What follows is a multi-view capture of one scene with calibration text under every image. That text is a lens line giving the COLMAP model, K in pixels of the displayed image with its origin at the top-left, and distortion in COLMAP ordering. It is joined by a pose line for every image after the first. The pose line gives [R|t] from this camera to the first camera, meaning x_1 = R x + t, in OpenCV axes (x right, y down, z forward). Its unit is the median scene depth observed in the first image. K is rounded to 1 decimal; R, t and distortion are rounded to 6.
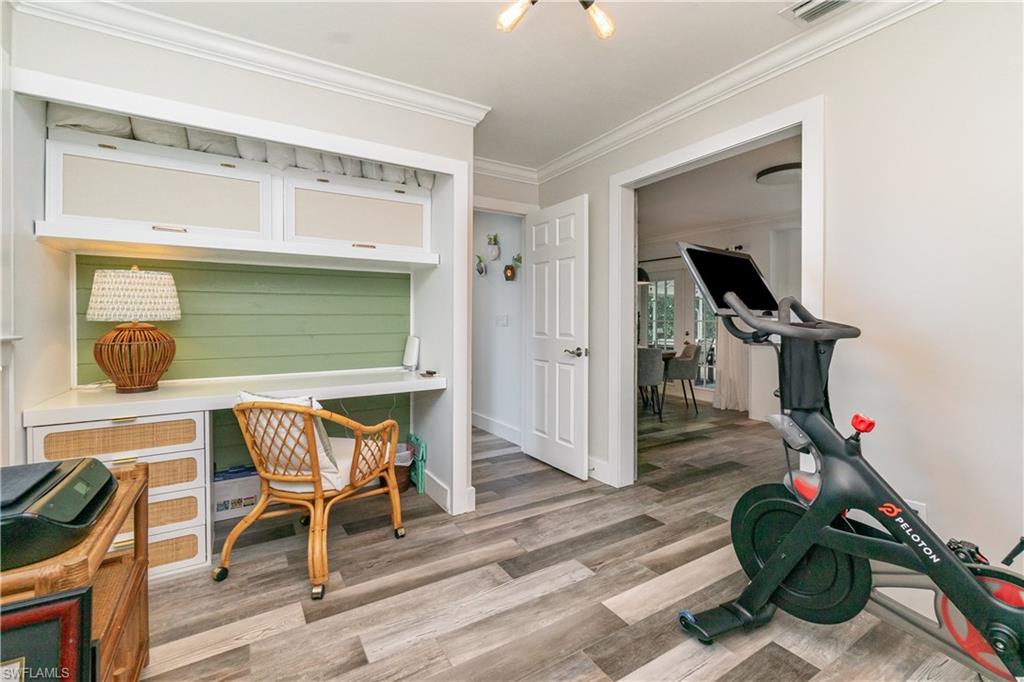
lens RADIAL K [[436.1, 0, 511.9], [0, 436.1, 331.2], [0, 0, 1]] dist [-0.004910, 0.002404]
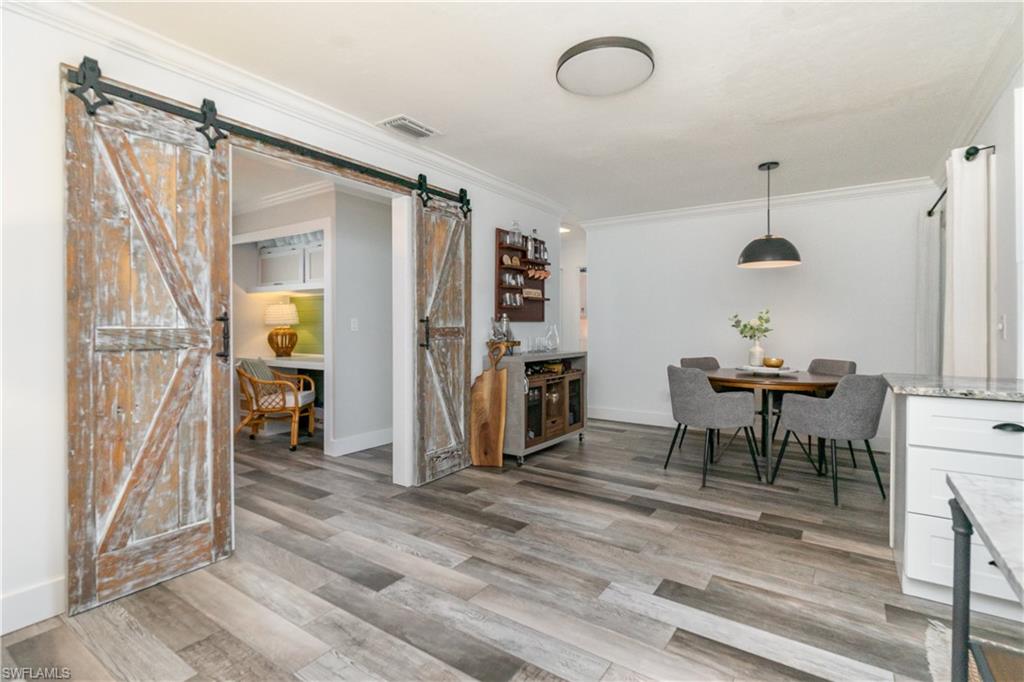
lens RADIAL K [[490.2, 0, 519.7], [0, 490.2, 325.2], [0, 0, 1]] dist [0.000758, 0.000464]
pose [[0.408880, 0.002373, -0.912585, 1.525271], [-0.012185, 0.999922, -0.002860, -0.023669], [0.912507, 0.012289, 0.408877, 0.828453]]
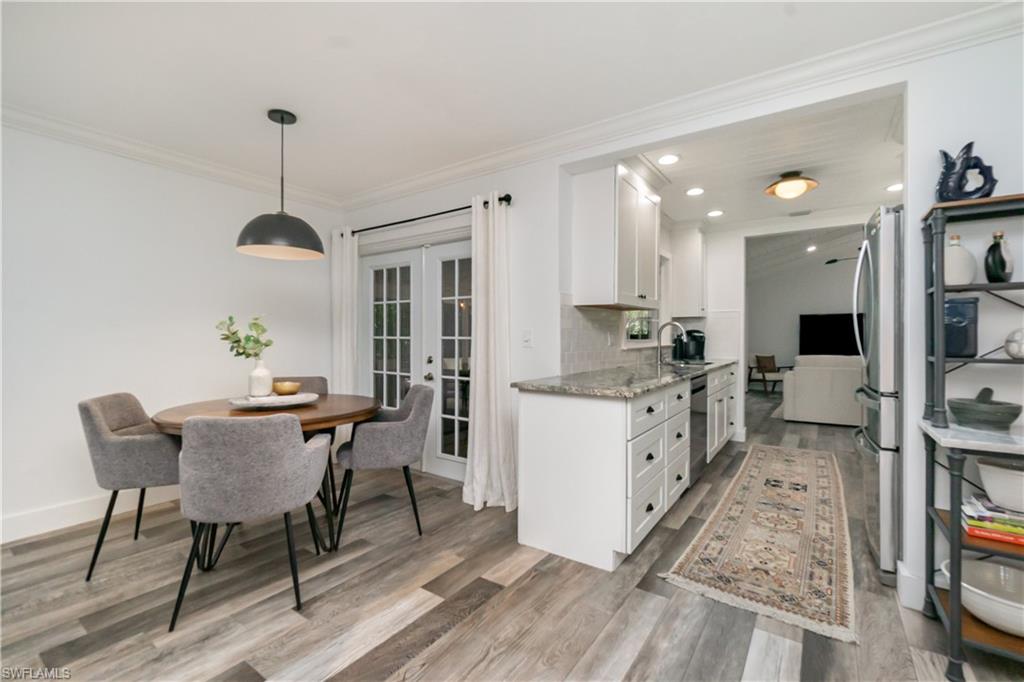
lens RADIAL K [[436.1, 0, 513.1], [0, 436.1, 339.5], [0, 0, 1]] dist [-0.004910, 0.002404]
pose [[0.921464, -0.000063, 0.388464, 0.674516], [0.005221, 0.999912, -0.012222, -0.018886], [-0.388429, 0.013290, 0.921383, 1.026554]]
